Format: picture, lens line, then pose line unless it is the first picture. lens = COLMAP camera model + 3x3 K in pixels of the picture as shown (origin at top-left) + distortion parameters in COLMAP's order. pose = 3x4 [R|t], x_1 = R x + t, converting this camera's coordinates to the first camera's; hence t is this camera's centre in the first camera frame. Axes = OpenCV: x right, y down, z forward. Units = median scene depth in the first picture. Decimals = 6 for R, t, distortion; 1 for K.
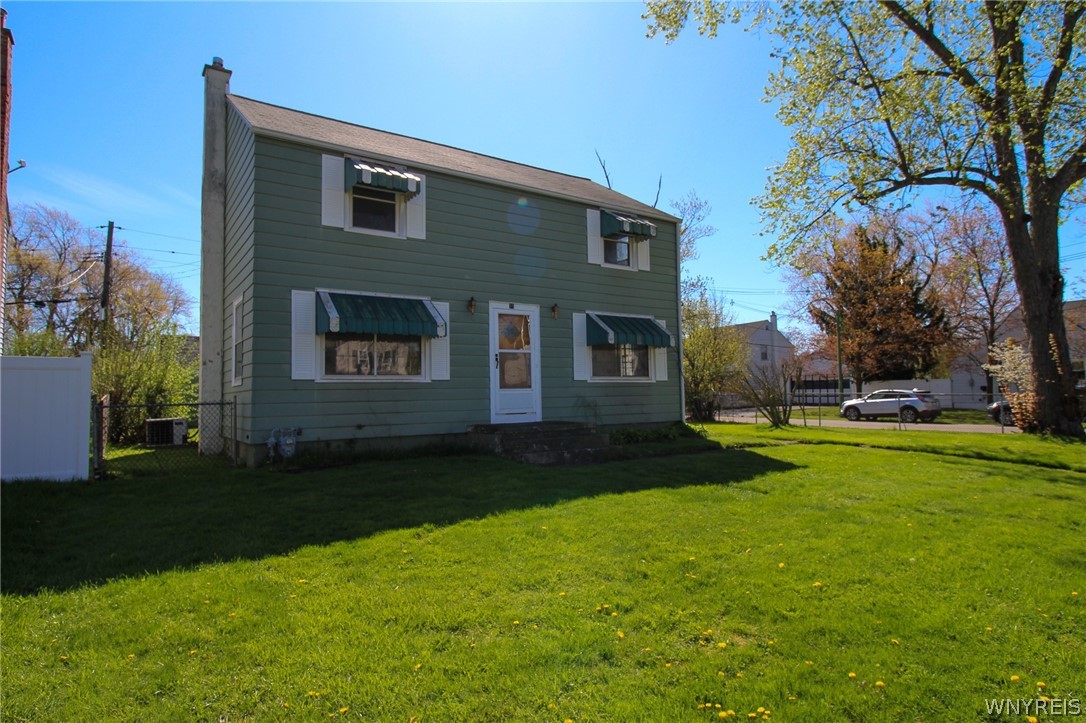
lens RADIAL K [[601.4, 0, 542.4], [0, 601.4, 361.6], [0, 0, 1]] dist [0.007916, 0.002221]
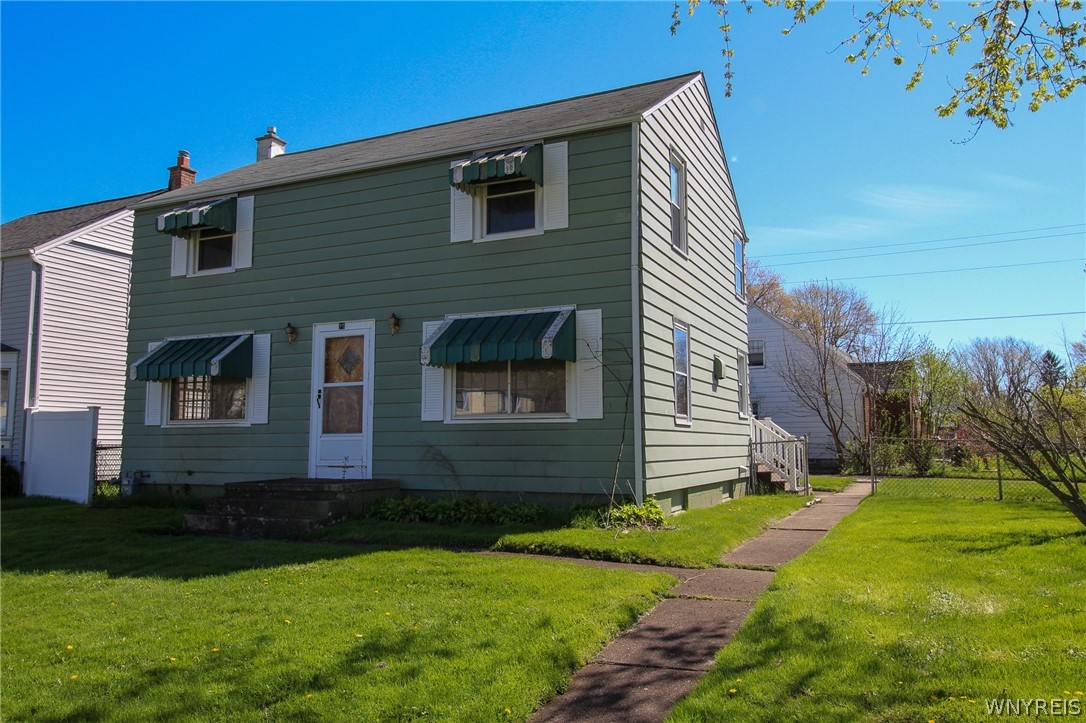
lens RADIAL K [[831.3, 0, 540.8], [0, 831.3, 361.3], [0, 0, 1]] dist [0.010519, 0.000143]
pose [[0.499159, -0.069445, -0.863723, 0.988626], [0.042904, 0.997542, -0.055410, 0.022414], [0.865448, -0.009399, 0.500911, 0.687515]]
